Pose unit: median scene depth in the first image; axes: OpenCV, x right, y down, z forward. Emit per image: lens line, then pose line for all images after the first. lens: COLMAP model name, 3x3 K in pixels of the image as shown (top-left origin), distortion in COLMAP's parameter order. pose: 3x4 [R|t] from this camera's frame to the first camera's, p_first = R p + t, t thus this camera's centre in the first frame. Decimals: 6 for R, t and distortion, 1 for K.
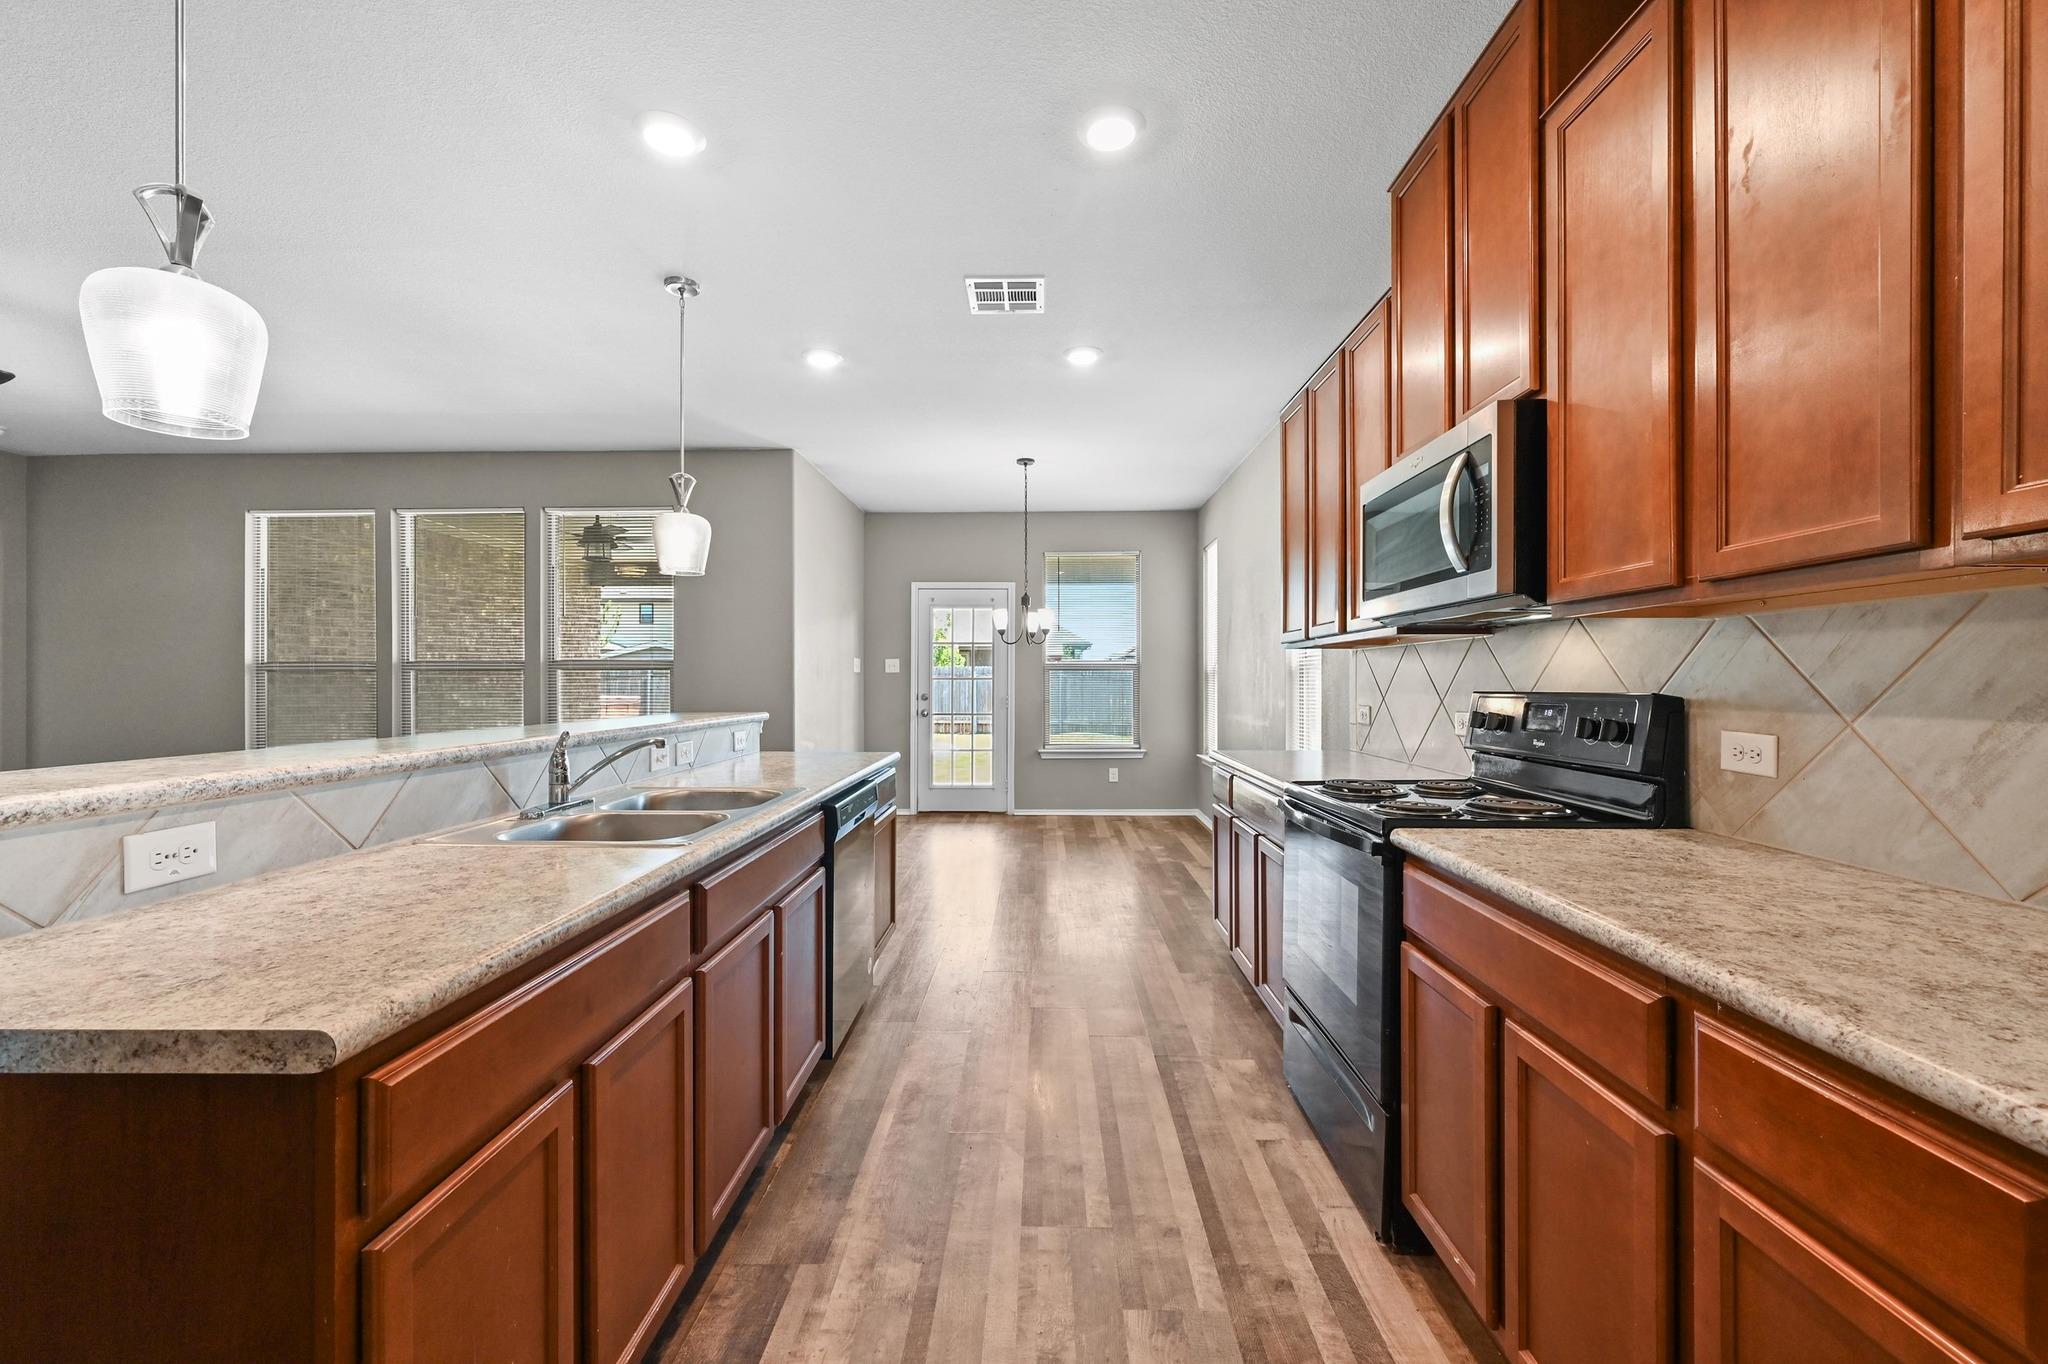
lens RADIAL K [[807.4, 0, 1031.1], [0, 807.4, 685.0], [0, 0, 1]] dist [-0.000677, 0.000180]
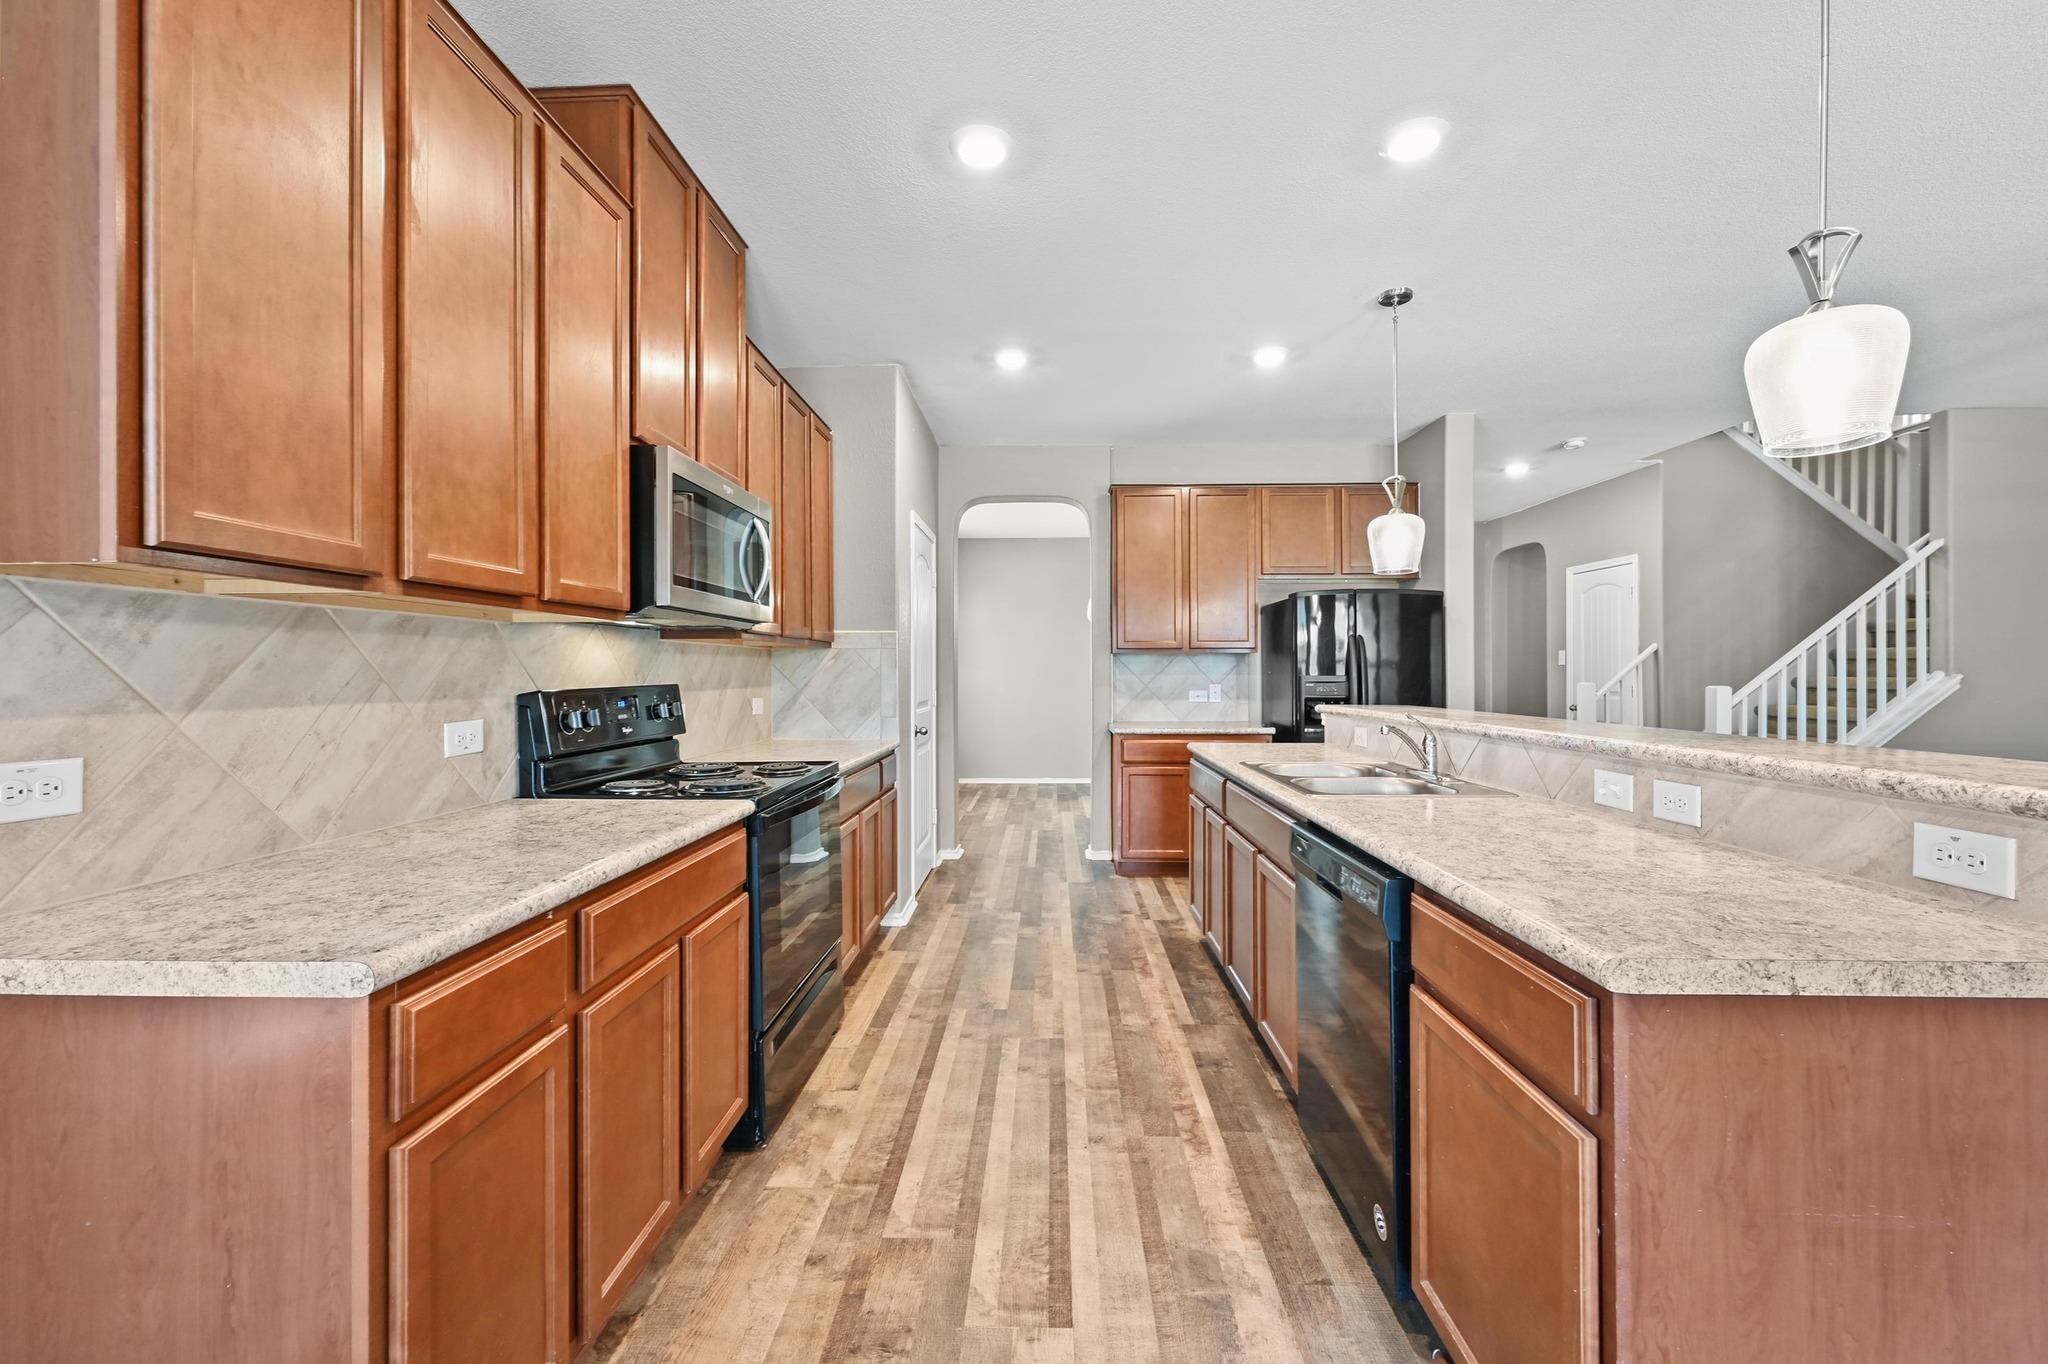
lens RADIAL K [[807.4, 0, 1029.8], [0, 807.4, 671.5], [0, 0, 1]] dist [-0.000677, 0.000180]
pose [[-0.999920, 0.001993, 0.012475, 0.028745], [0.002048, 0.999988, 0.004419, -0.018040], [-0.012466, 0.004444, -0.999912, 2.270978]]
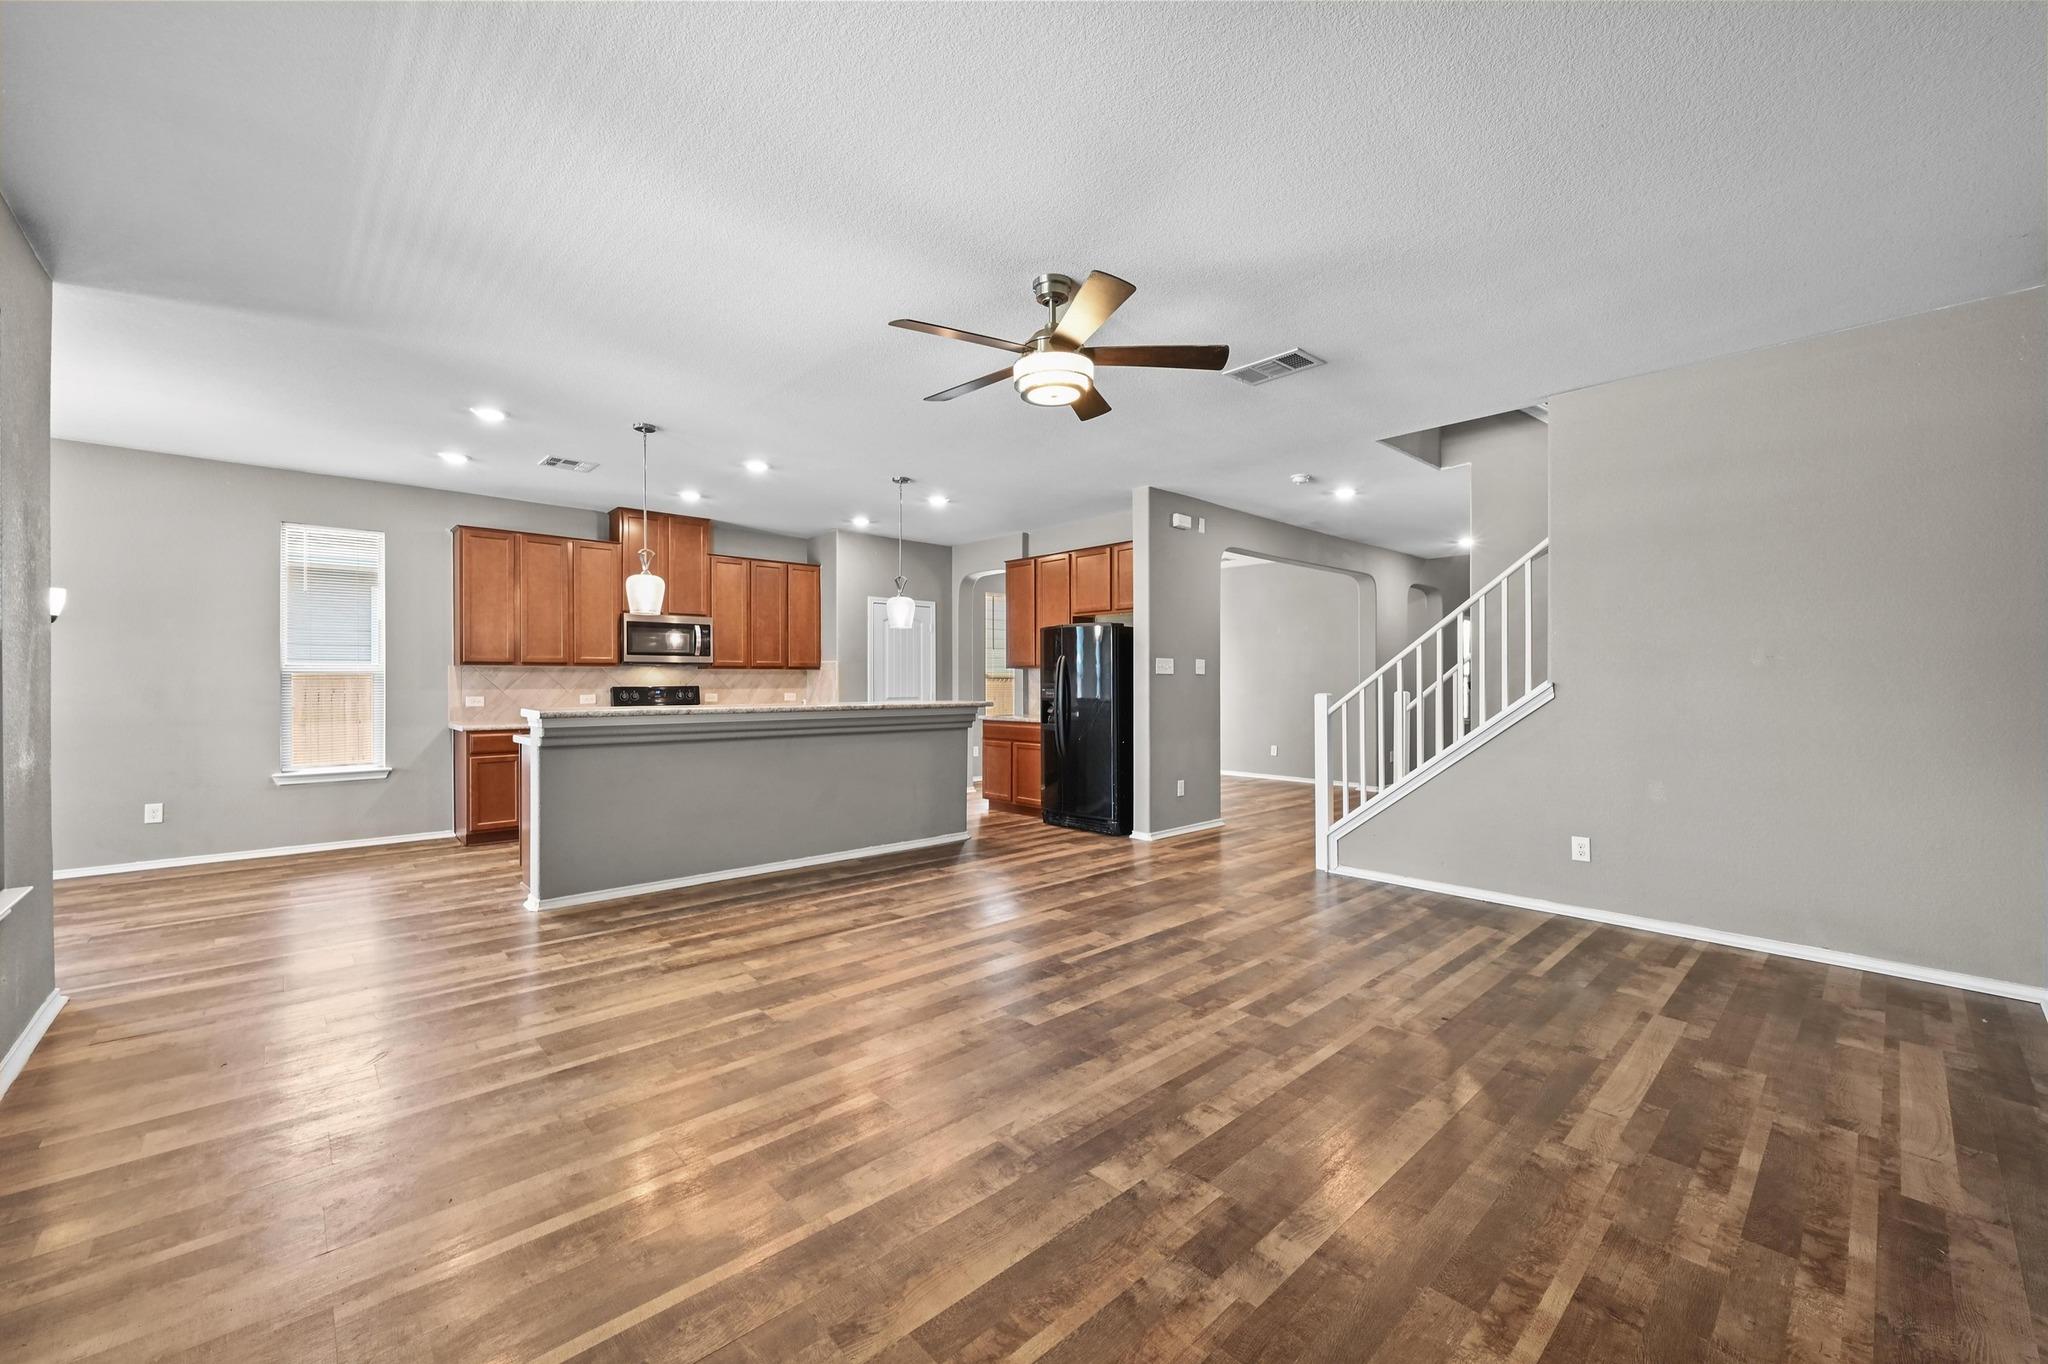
lens RADIAL K [[807.4, 0, 1016.7], [0, 807.4, 663.8], [0, 0, 1]] dist [-0.000677, 0.000180]
pose [[-0.682268, 0.019727, 0.730836, -3.154808], [0.006526, 0.999760, -0.020894, -0.006027], [-0.731073, -0.009485, -0.682233, 2.359240]]
